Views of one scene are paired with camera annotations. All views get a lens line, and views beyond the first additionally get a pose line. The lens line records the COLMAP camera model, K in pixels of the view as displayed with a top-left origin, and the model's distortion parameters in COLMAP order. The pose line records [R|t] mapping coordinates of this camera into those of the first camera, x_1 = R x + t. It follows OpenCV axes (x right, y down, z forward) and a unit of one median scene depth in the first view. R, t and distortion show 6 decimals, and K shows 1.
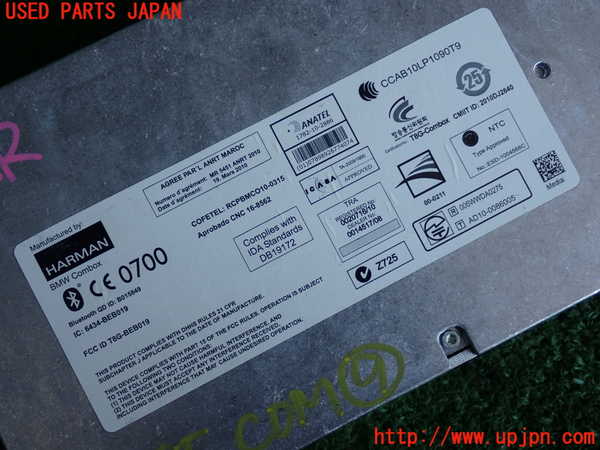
lens RADIAL K [[855.9, 0, 300.2], [0, 855.9, 224.8], [0, 0, 1]] dist [0.001896, 0.000000]
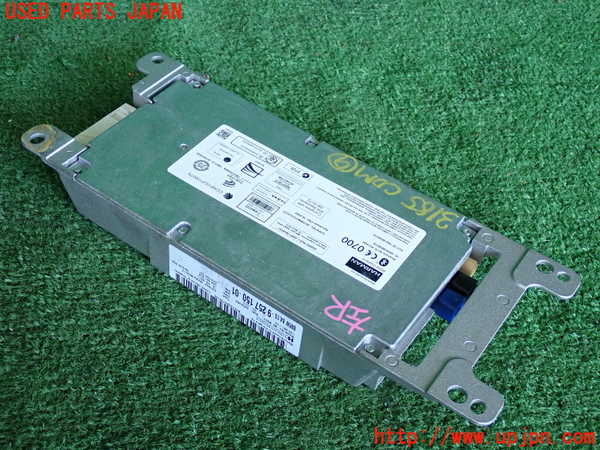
lens RADIAL K [[855.9, 0, 303.6], [0, 855.9, 226.8], [0, 0, 1]] dist [0.001896, 0.000000]
pose [[-0.468858, -0.705289, 0.531733, -1.189151], [0.864448, -0.242774, 0.440217, -0.949382], [-0.181389, 0.666055, 0.723512, -0.501870]]
